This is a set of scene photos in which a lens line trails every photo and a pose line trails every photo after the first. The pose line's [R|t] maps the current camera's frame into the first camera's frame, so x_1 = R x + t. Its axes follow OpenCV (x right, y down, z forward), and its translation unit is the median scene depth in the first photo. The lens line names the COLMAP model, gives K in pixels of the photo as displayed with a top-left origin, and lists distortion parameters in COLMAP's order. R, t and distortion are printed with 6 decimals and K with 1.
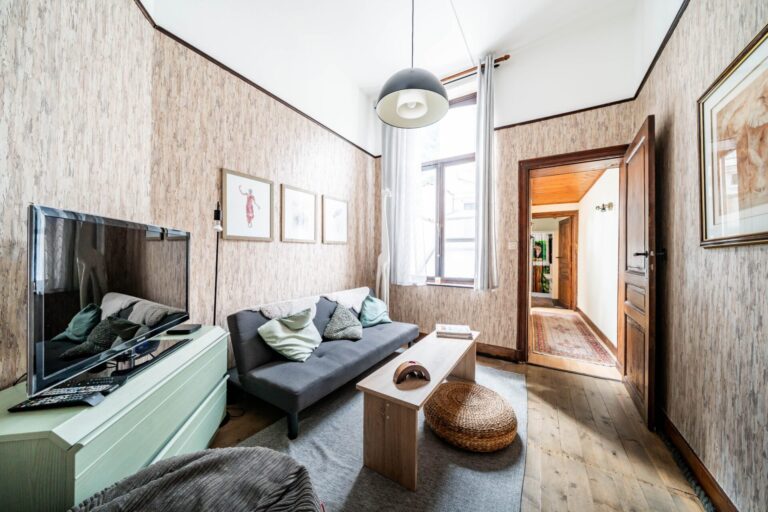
lens RADIAL K [[262.4, 0, 383.5], [0, 262.4, 256.7], [0, 0, 1]] dist [-0.001828, -0.000035]
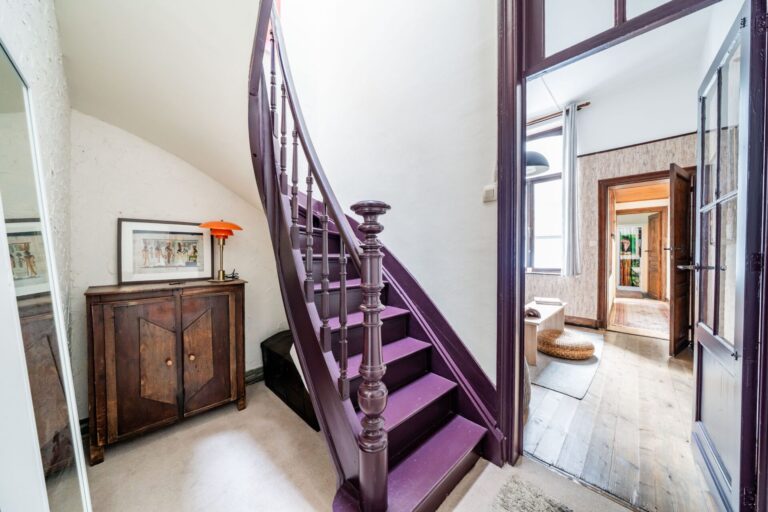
lens RADIAL K [[262.4, 0, 384.8], [0, 262.4, 255.2], [0, 0, 1]] dist [-0.001828, -0.000035]
pose [[0.973845, -0.008633, -0.227050, -0.238810], [0.011173, 0.999889, 0.009904, -0.005354], [0.226939, -0.012182, 0.973833, -0.538740]]
